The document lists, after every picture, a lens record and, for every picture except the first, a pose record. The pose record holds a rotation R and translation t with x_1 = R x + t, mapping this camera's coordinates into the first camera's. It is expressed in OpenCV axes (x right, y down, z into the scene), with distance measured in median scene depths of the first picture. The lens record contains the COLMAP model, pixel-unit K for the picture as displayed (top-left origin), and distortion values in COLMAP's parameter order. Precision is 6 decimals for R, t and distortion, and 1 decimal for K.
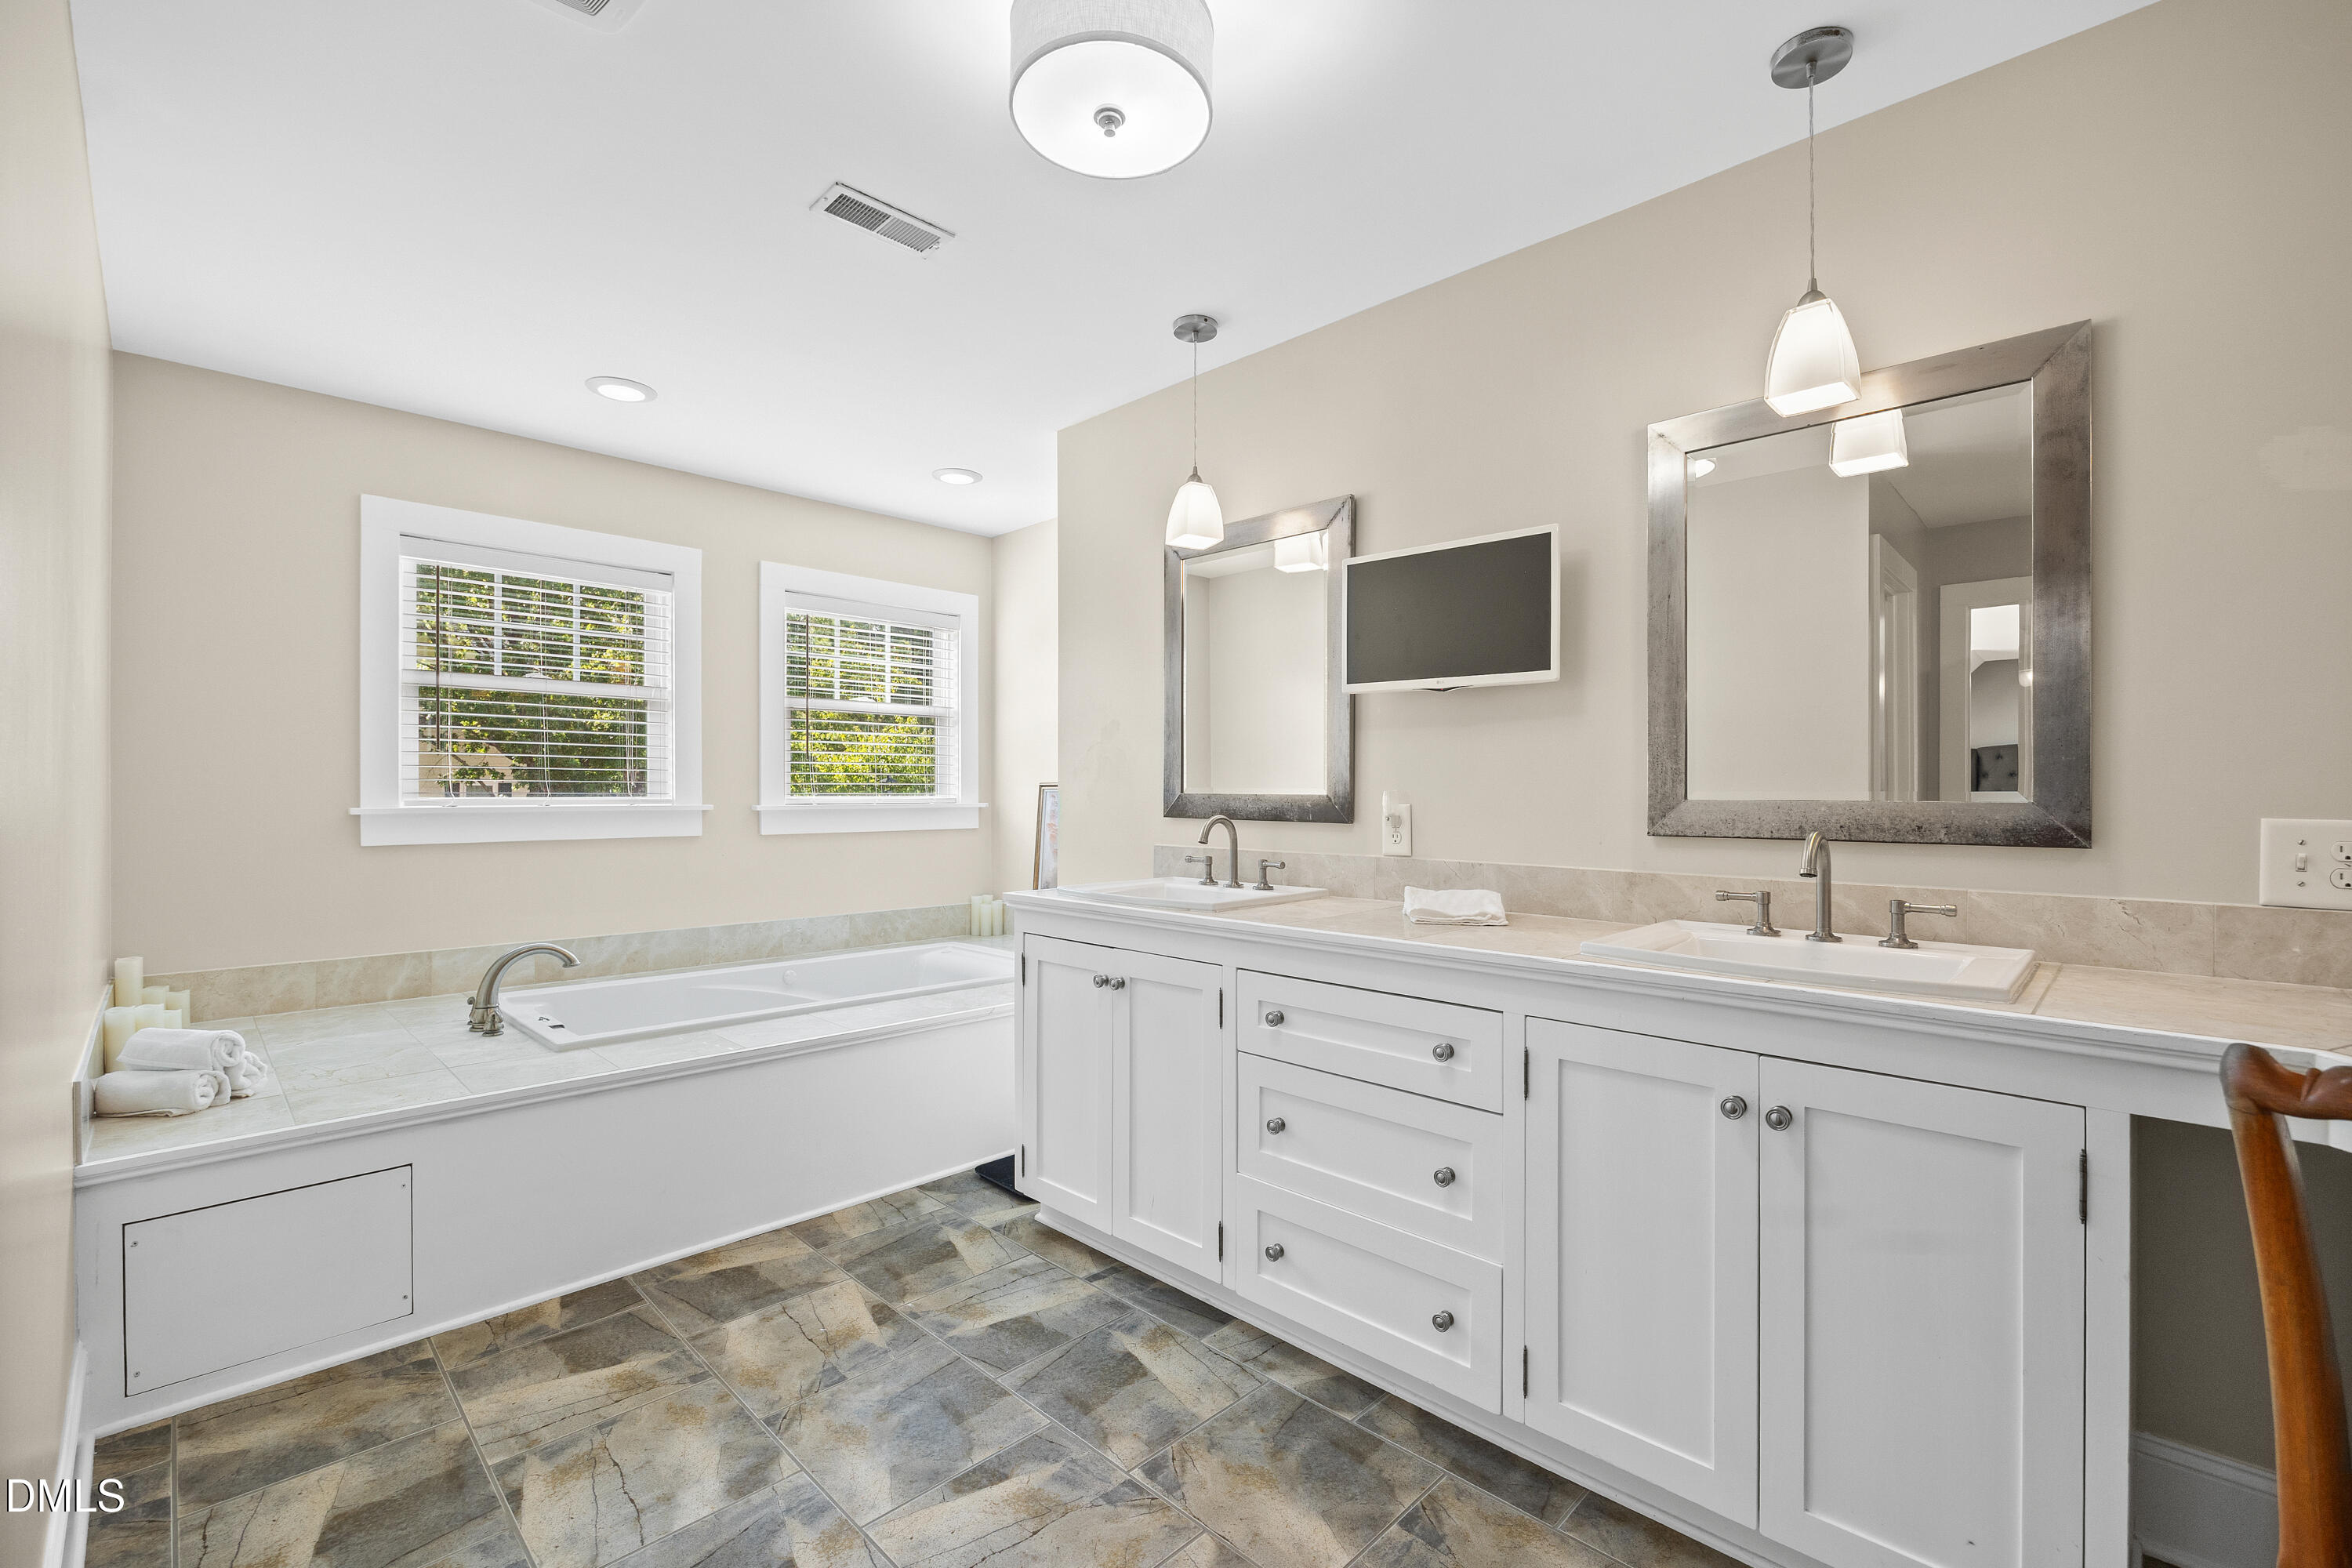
lens RADIAL K [[1026.1, 0, 1165.5], [0, 1026.1, 777.9], [0, 0, 1]] dist [0.003266, 0.000249]
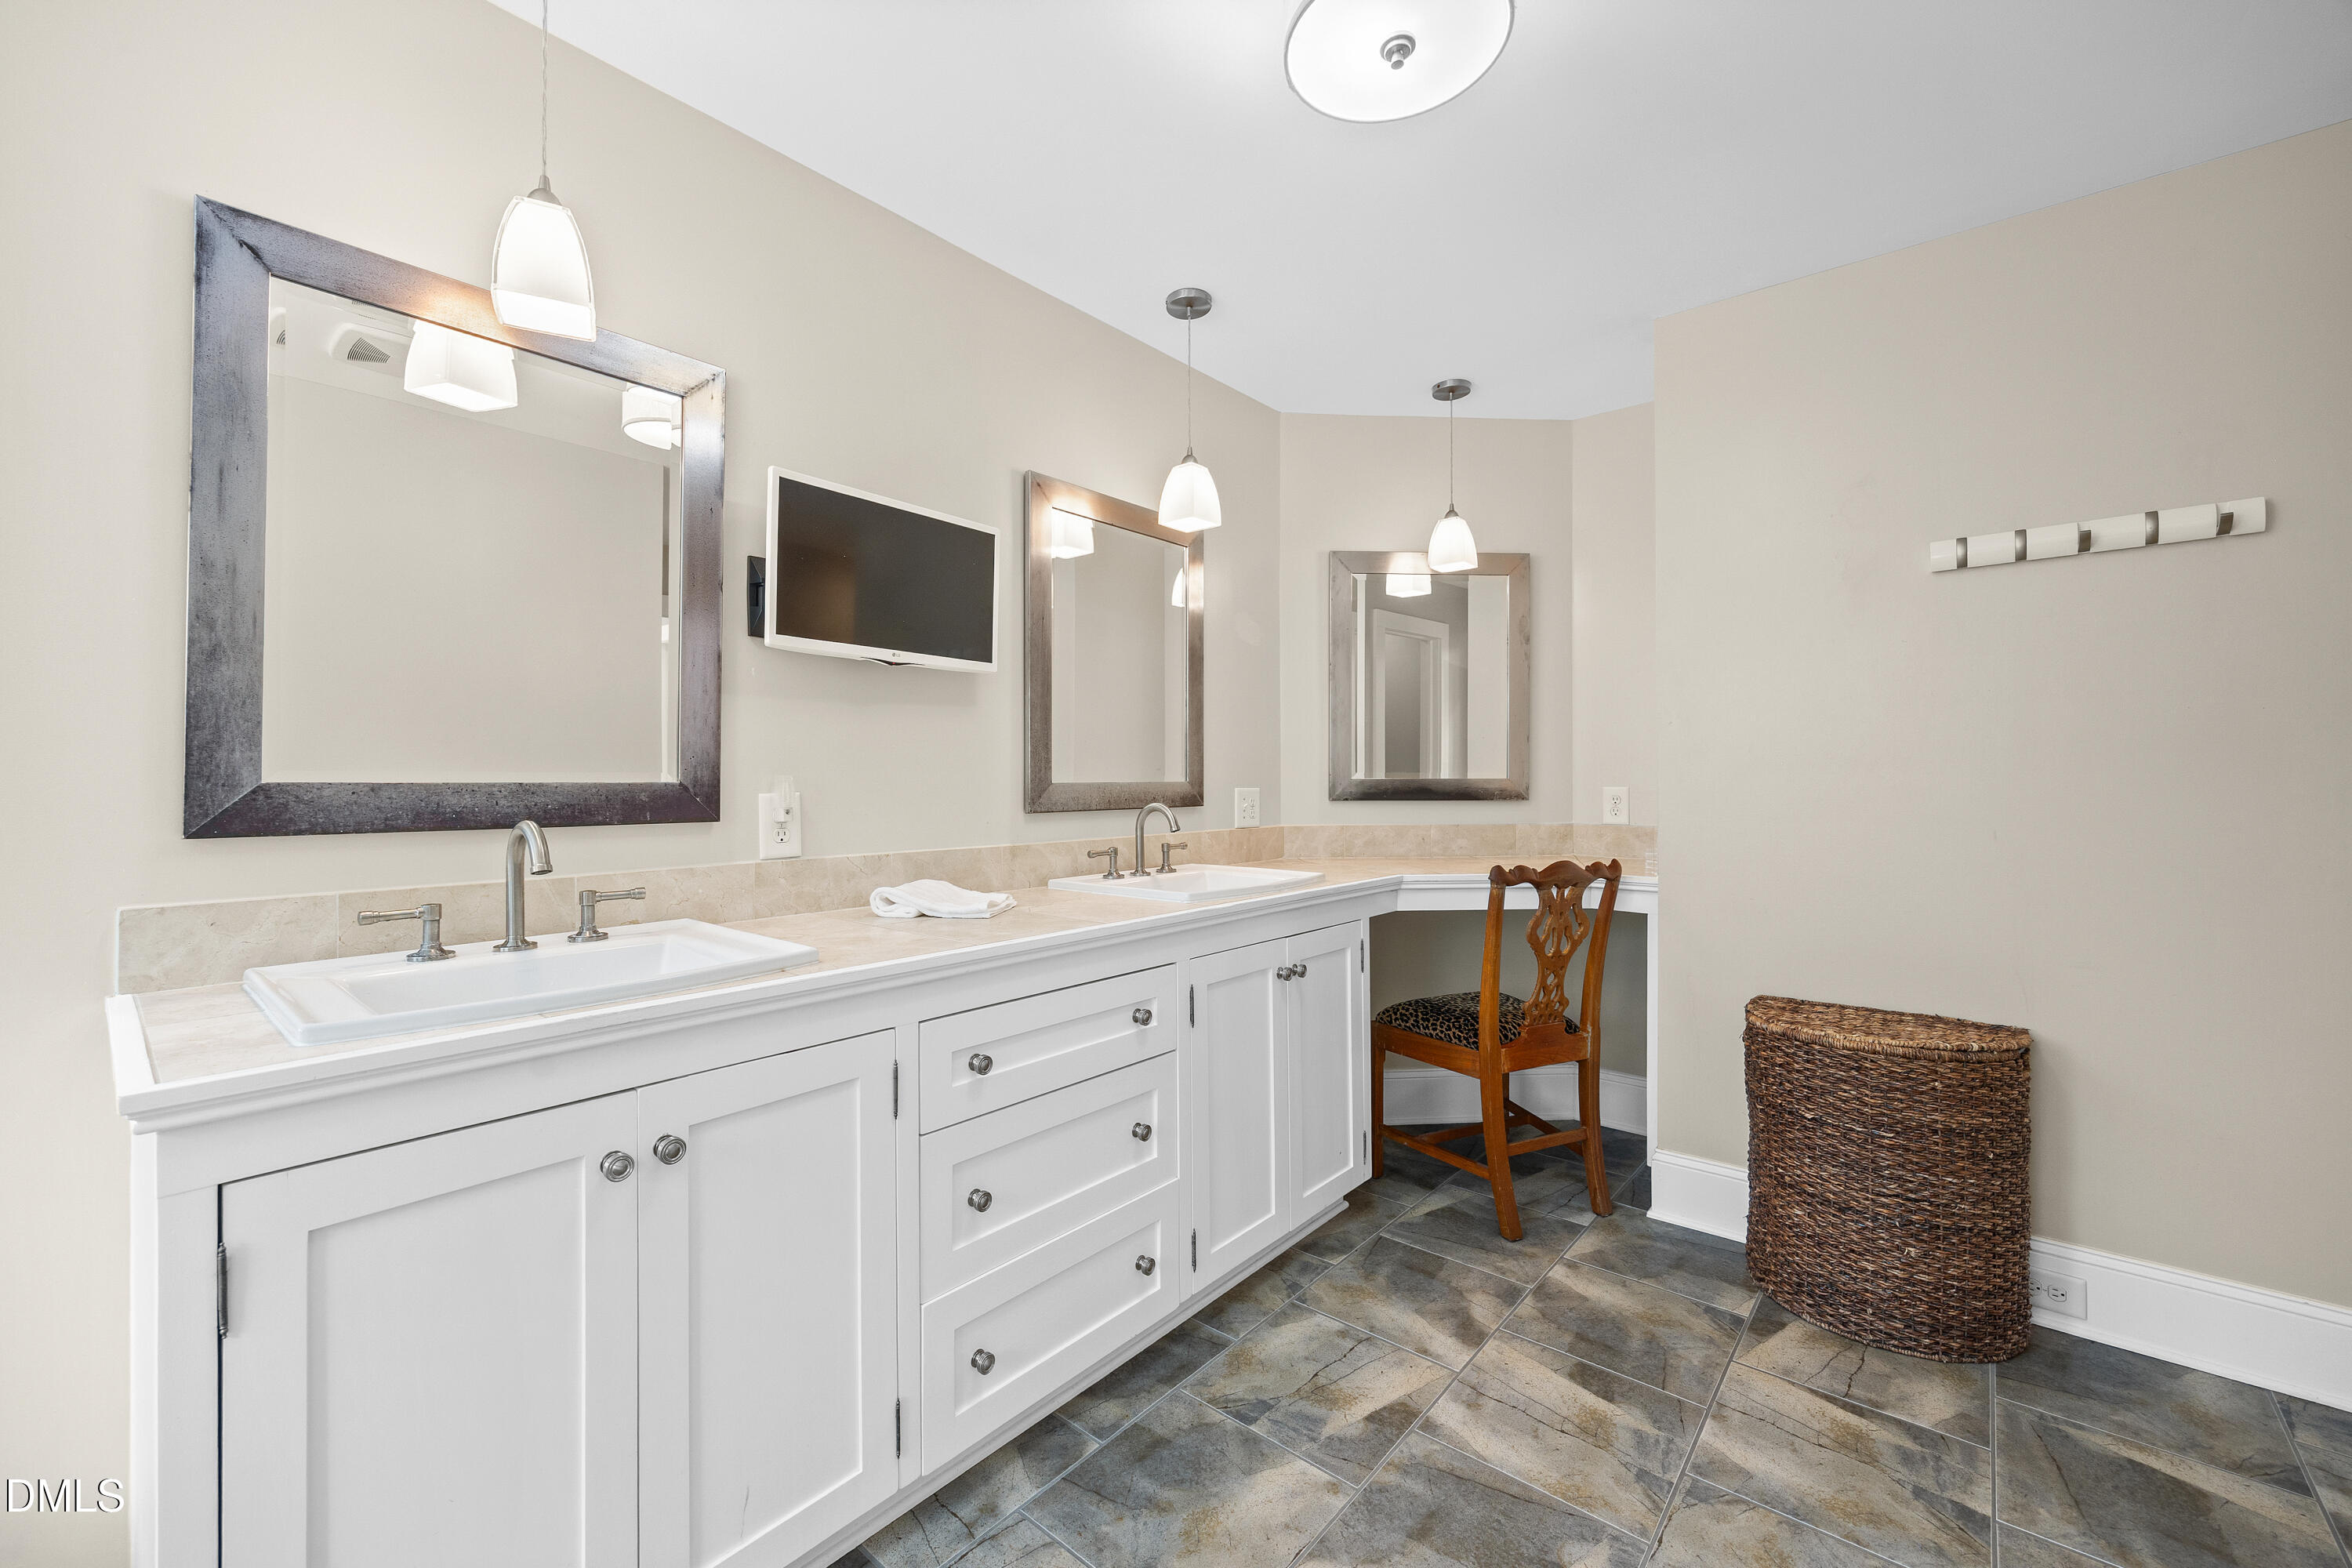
lens RADIAL K [[924.7, 0, 1165.3], [0, 924.7, 787.6], [0, 0, 1]] dist [-0.002062, 0.000037]
pose [[-0.068596, 0.004418, 0.997635, -0.632018], [0.006893, 0.999968, -0.003955, 0.033320], [-0.997621, 0.006606, -0.068624, 0.952395]]
